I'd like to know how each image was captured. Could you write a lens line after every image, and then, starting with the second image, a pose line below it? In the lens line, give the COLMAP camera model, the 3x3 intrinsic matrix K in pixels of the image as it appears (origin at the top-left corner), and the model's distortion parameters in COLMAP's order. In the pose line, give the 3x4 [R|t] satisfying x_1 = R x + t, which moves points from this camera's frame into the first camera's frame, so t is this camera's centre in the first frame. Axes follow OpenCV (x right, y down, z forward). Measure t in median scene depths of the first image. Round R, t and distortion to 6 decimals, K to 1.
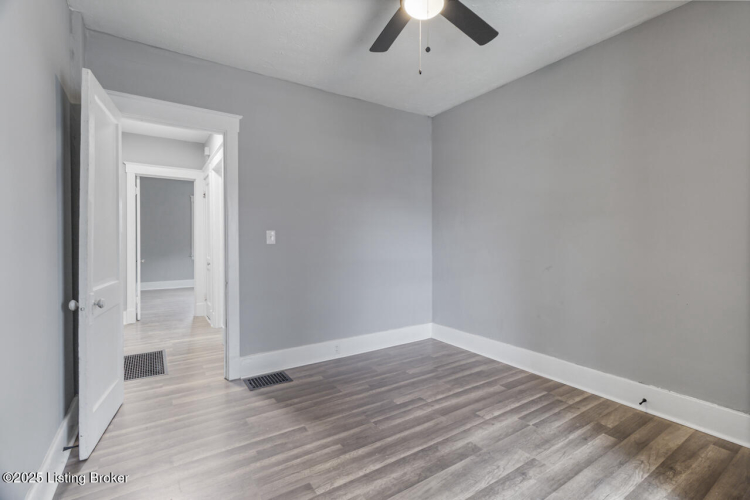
lens RADIAL K [[344.2, 0, 379.3], [0, 344.2, 243.5], [0, 0, 1]] dist [-0.001920, 0.000042]
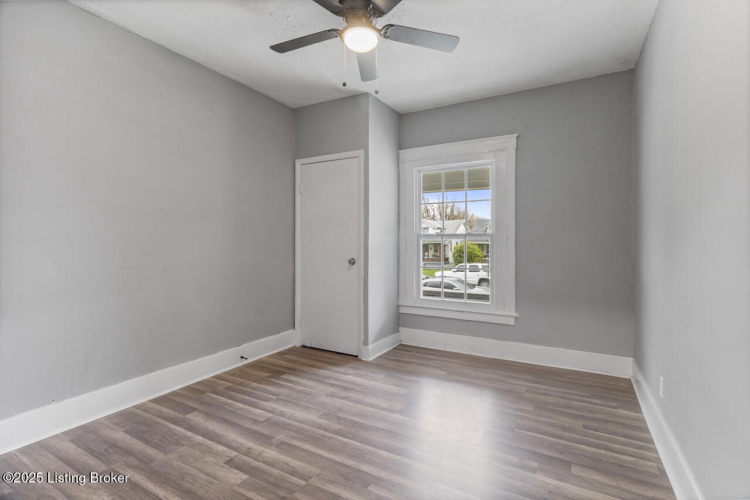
lens RADIAL K [[344.2, 0, 379.8], [0, 344.2, 249.3], [0, 0, 1]] dist [-0.001920, 0.000042]
pose [[-0.457850, -0.012951, 0.888935, -0.656344], [0.015326, 0.999630, 0.022458, 0.000191], [-0.888897, 0.023906, -0.457482, 1.047548]]
